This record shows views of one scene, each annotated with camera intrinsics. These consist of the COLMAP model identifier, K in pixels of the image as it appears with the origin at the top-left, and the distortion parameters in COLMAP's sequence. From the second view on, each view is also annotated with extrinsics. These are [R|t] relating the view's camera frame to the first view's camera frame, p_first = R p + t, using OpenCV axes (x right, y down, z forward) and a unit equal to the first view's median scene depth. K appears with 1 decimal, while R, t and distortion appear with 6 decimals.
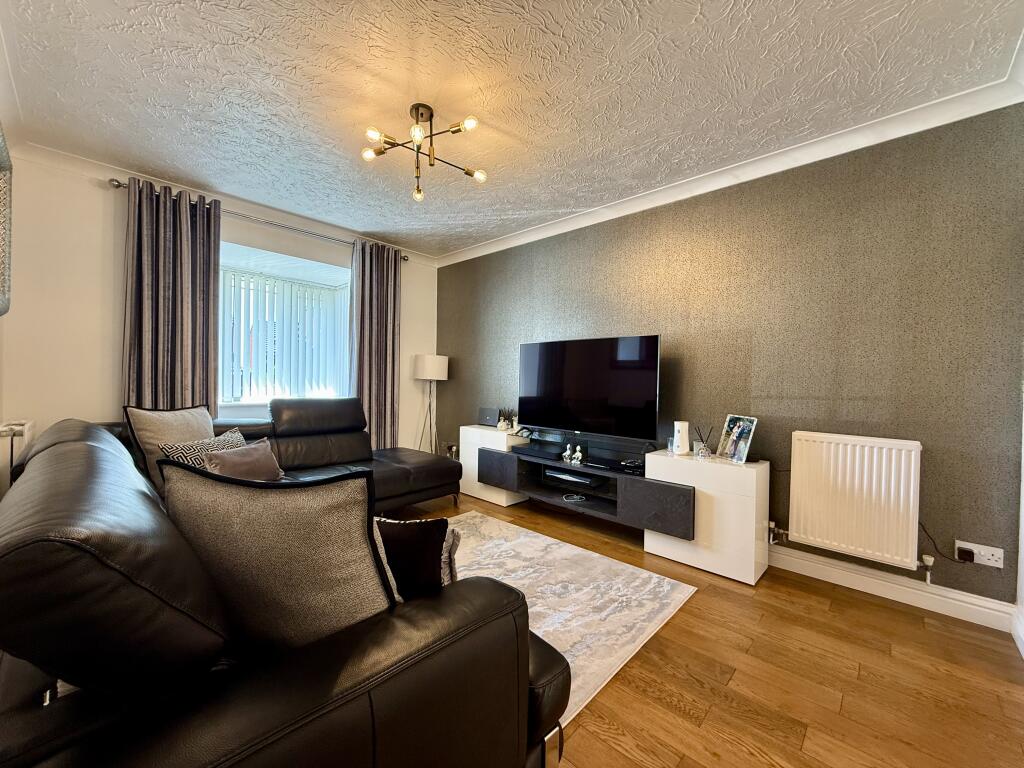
lens RADIAL K [[409.6, 0, 509.7], [0, 409.6, 385.5], [0, 0, 1]] dist [-0.000303, -0.000114]
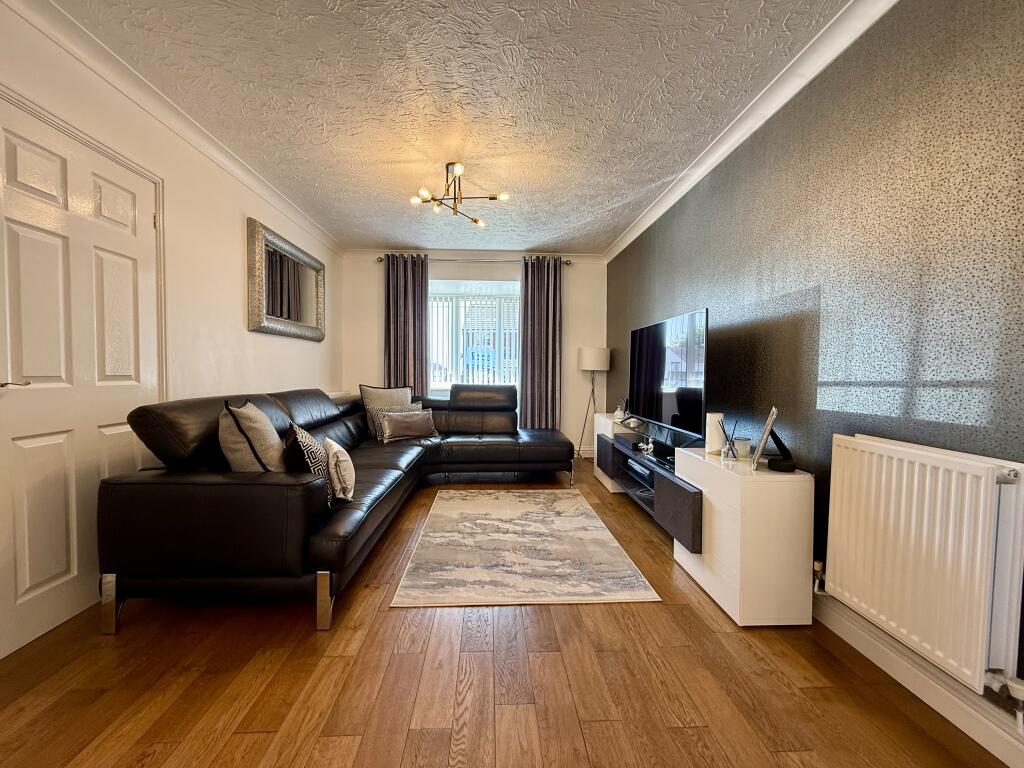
lens RADIAL K [[409.6, 0, 507.7], [0, 409.6, 385.9], [0, 0, 1]] dist [-0.000303, -0.000114]
pose [[0.717608, 0.012383, -0.696337, 0.583110], [-0.006350, 0.999917, 0.011239, 0.022897], [0.696418, -0.003644, 0.717627, 0.105841]]
